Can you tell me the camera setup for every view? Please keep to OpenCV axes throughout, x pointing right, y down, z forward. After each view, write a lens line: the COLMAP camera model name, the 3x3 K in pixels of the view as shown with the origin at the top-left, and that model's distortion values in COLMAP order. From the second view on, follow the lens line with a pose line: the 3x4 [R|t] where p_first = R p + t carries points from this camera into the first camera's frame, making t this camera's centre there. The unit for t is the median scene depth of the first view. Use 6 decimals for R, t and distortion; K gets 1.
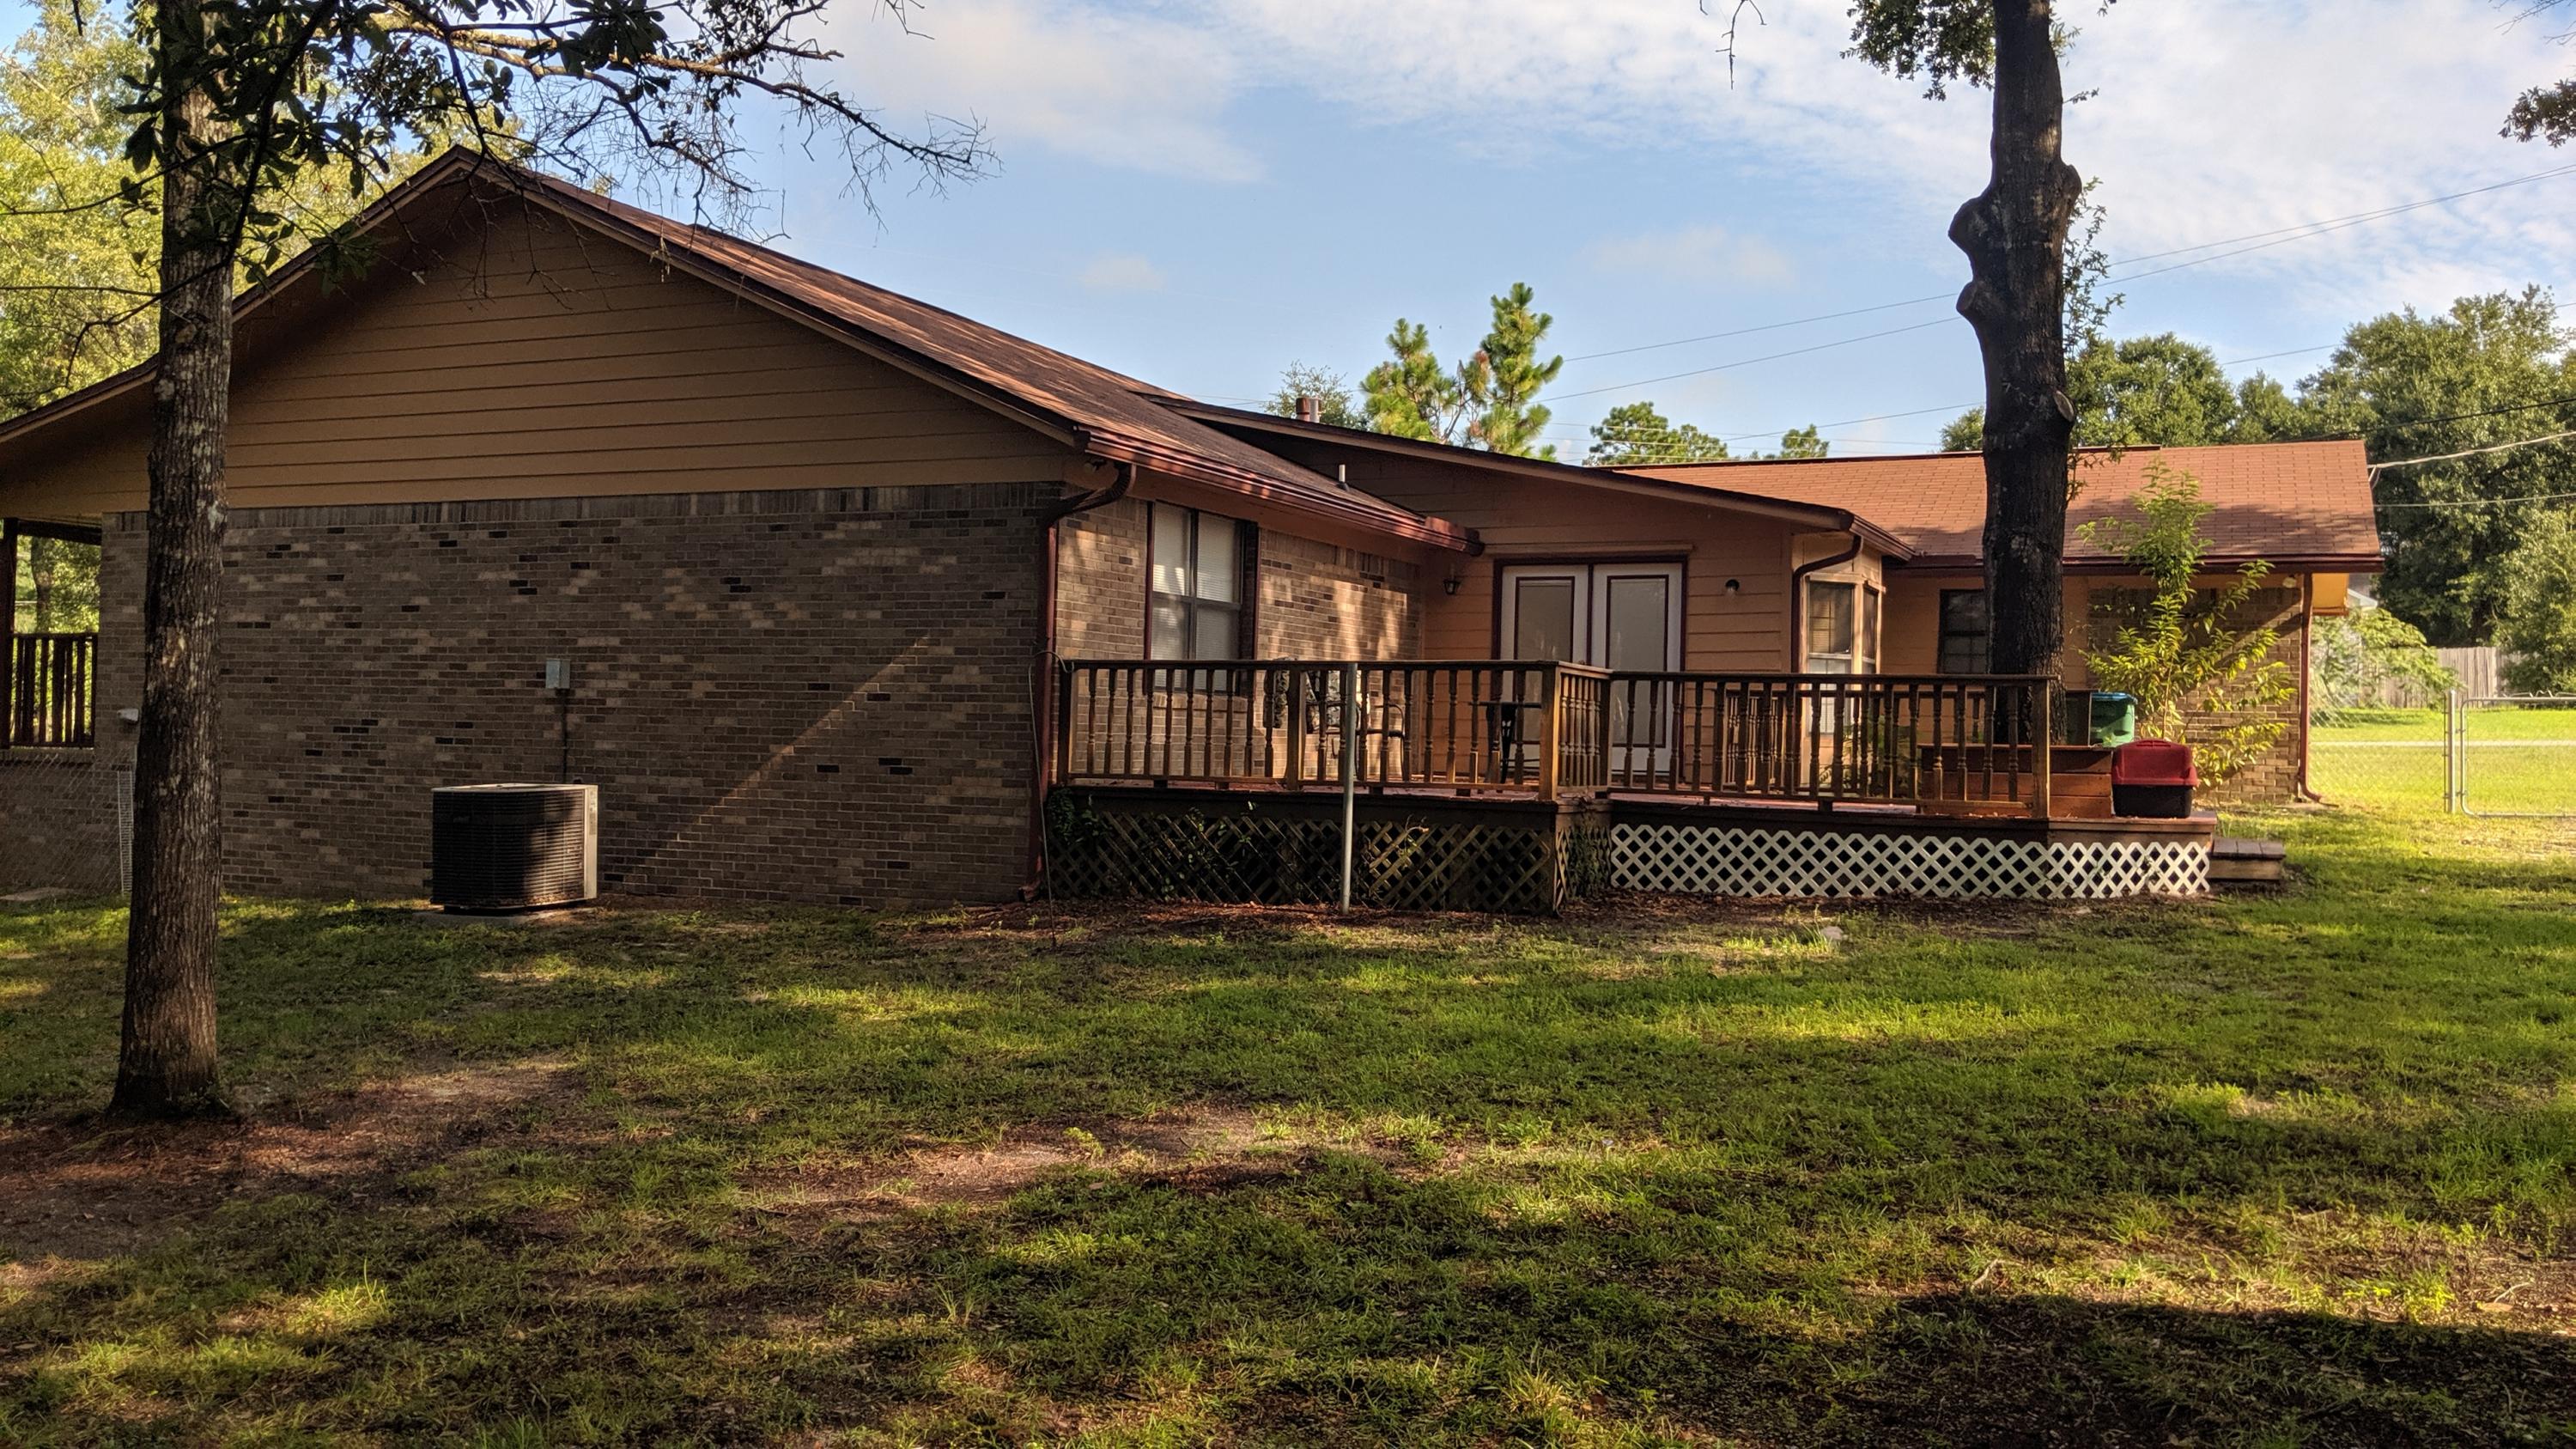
lens RADIAL K [[2056.2, 0, 1301.6], [0, 2056.2, 742.2], [0, 0, 1]] dist [0.109775, -0.203663]
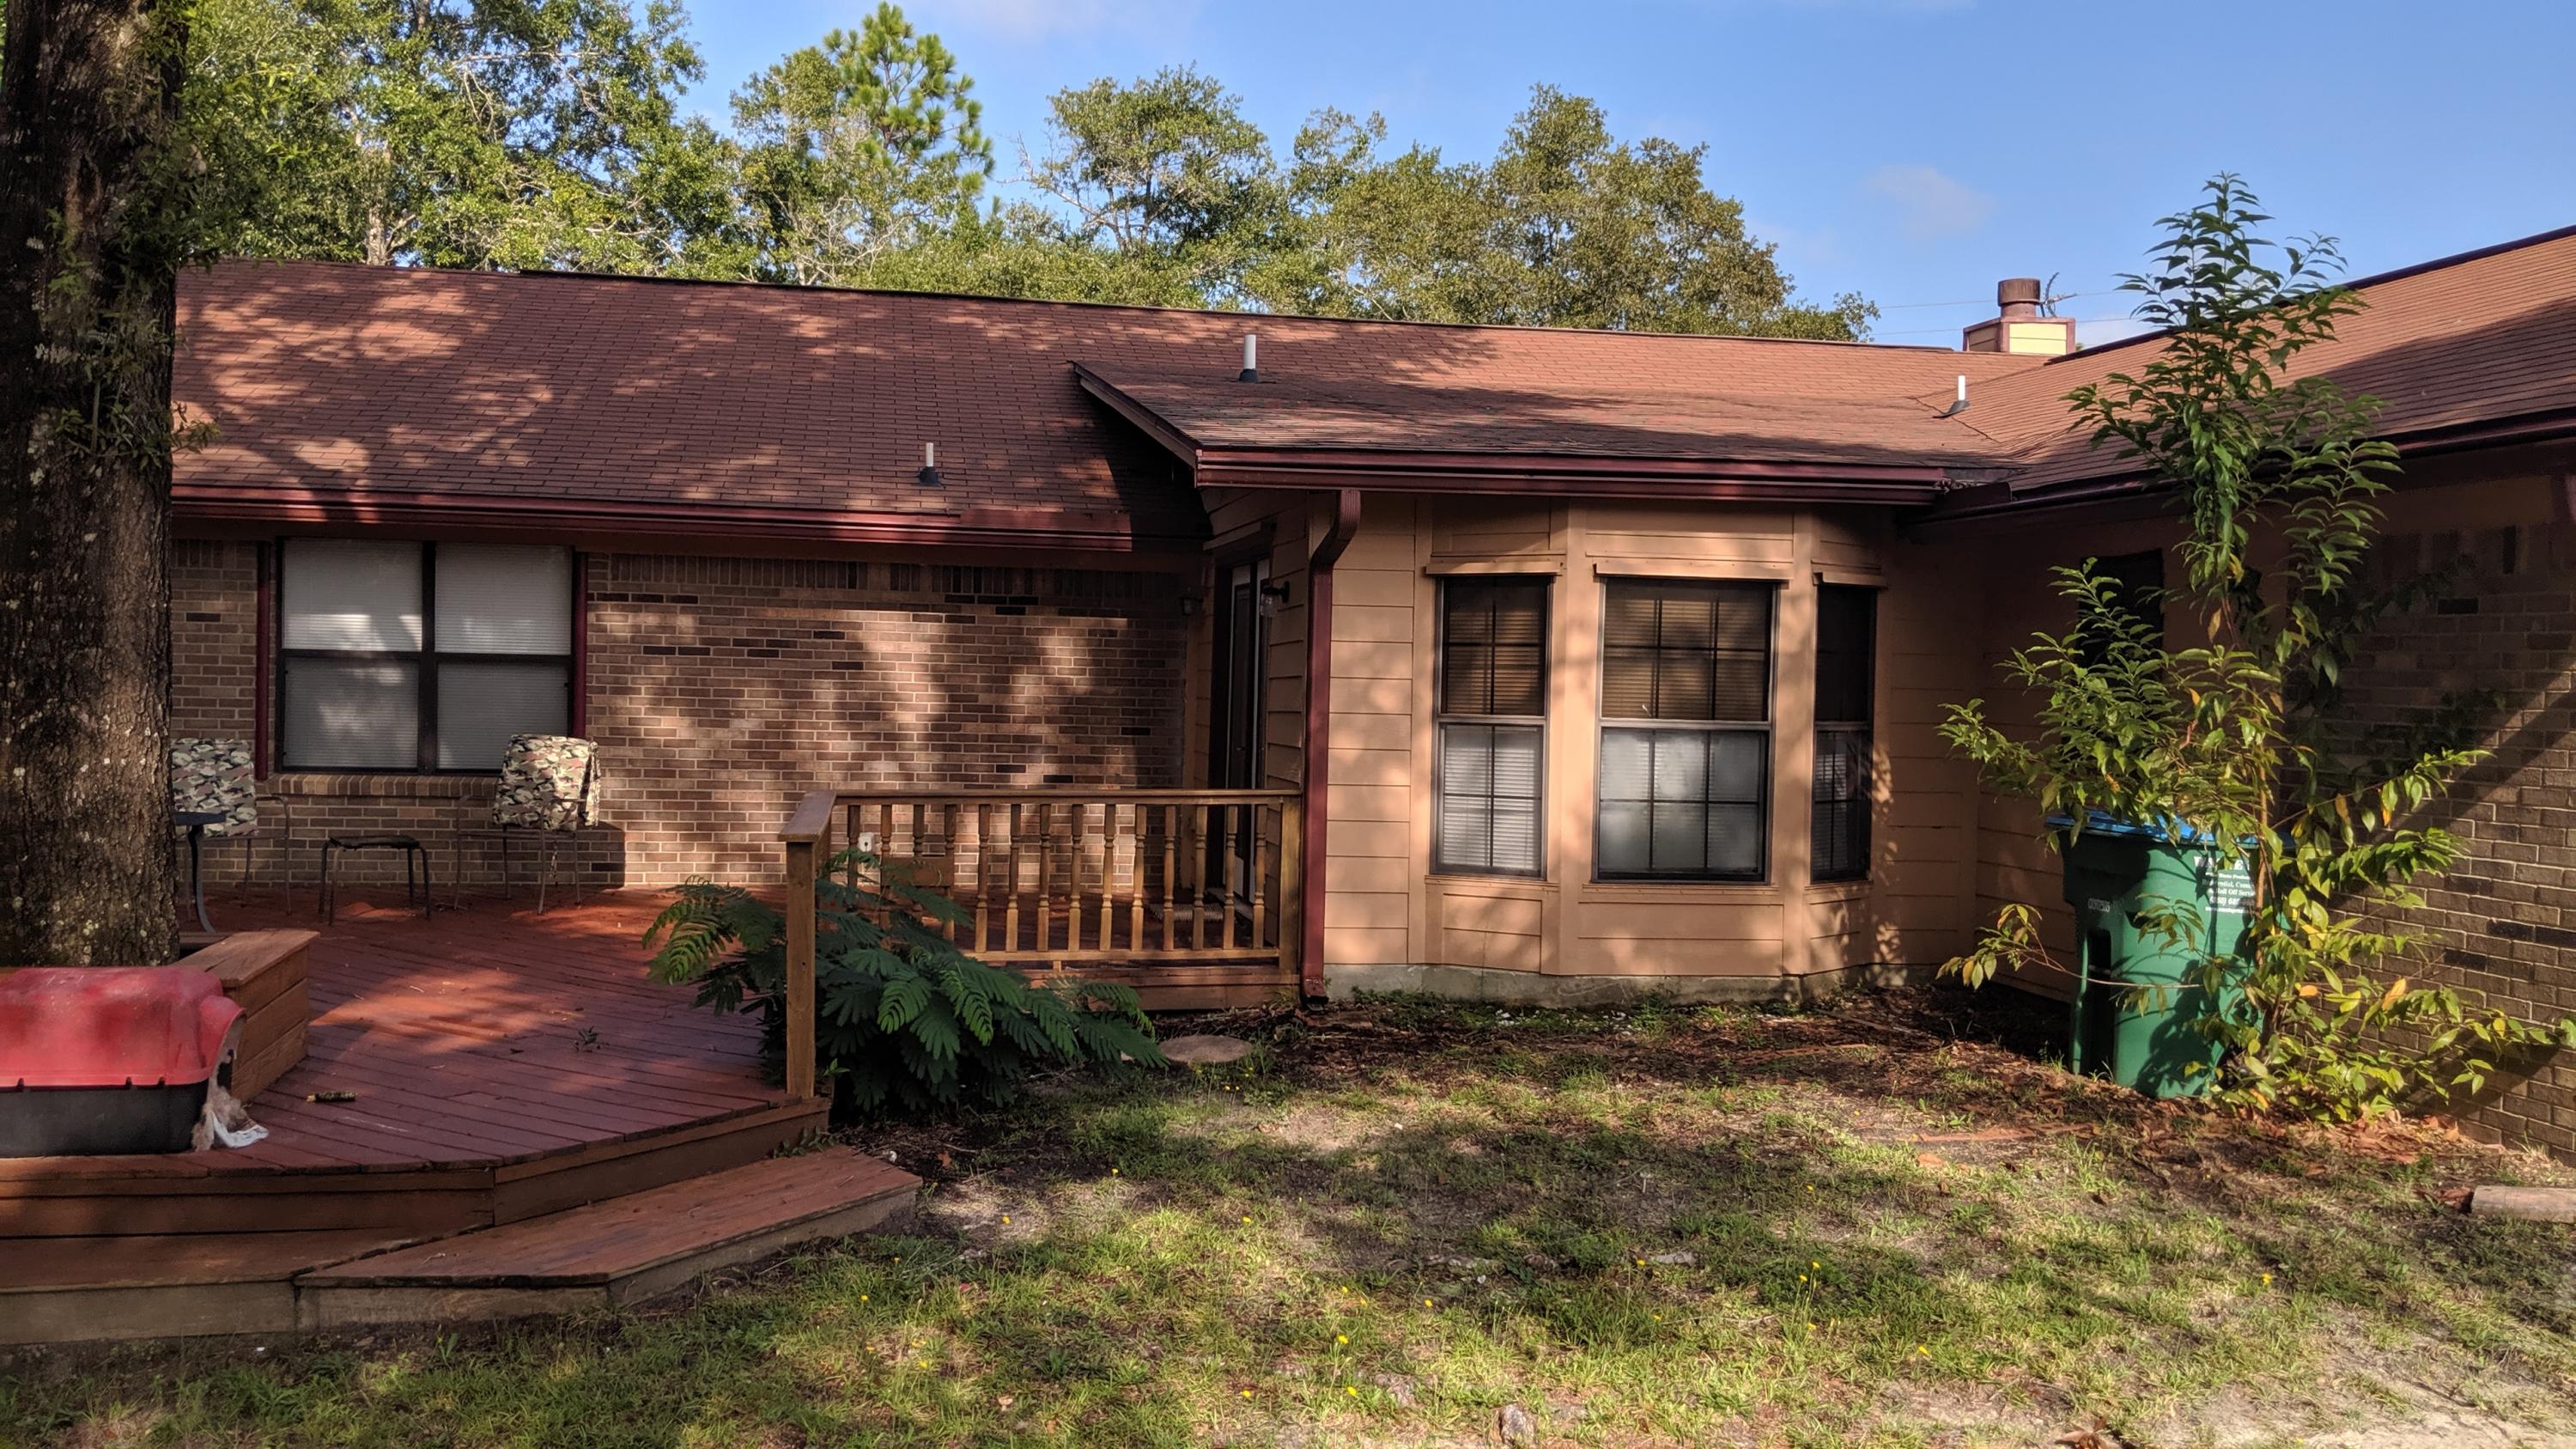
lens RADIAL K [[2092.6, 0, 1271.6], [0, 2092.6, 733.0], [0, 0, 1]] dist [0.118545, -0.218978]
pose [[0.551256, 0.013915, -0.834220, 0.688640], [-0.015245, 0.999862, 0.006604, -0.042926], [0.834197, 0.009077, 0.551392, 0.713145]]
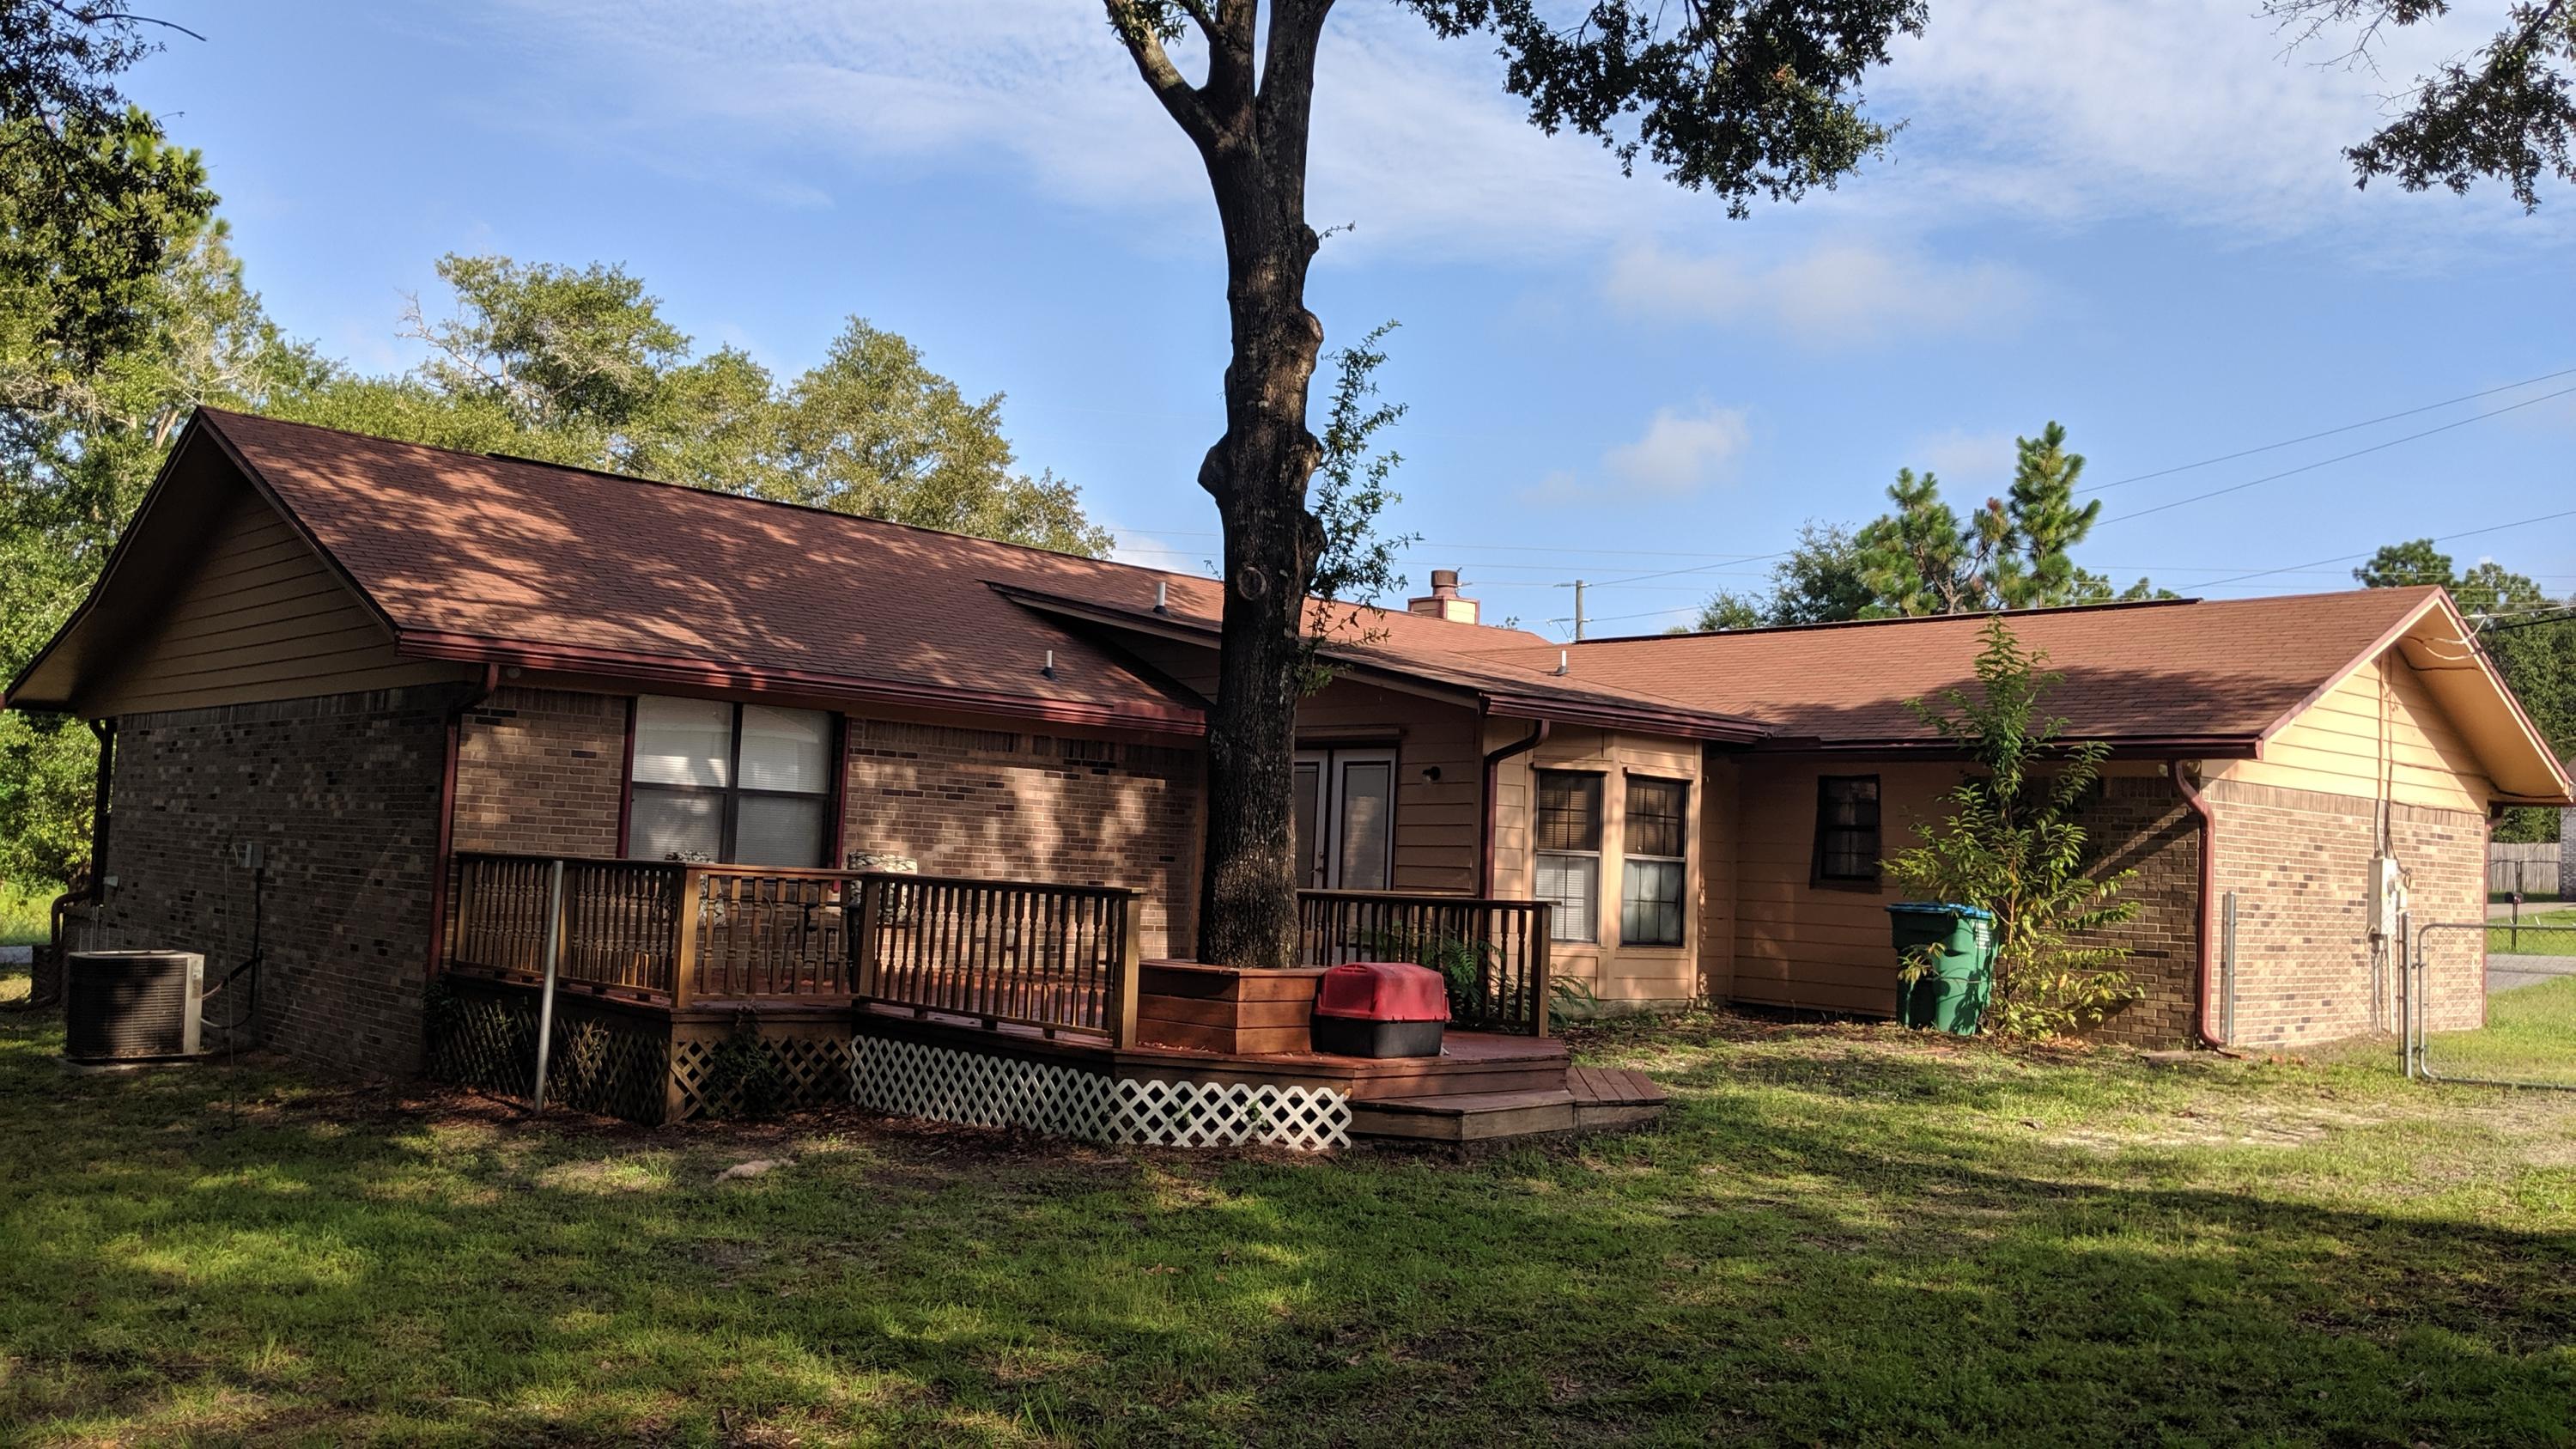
lens RADIAL K [[2093.7, 0, 1288.5], [0, 2093.7, 759.9], [0, 0, 1]] dist [0.035542, -0.102026]
pose [[0.909450, -0.002801, -0.415803, 0.543275], [-0.027294, 0.997419, -0.066416, -0.019689], [0.414916, 0.071751, 0.907026, 0.150703]]
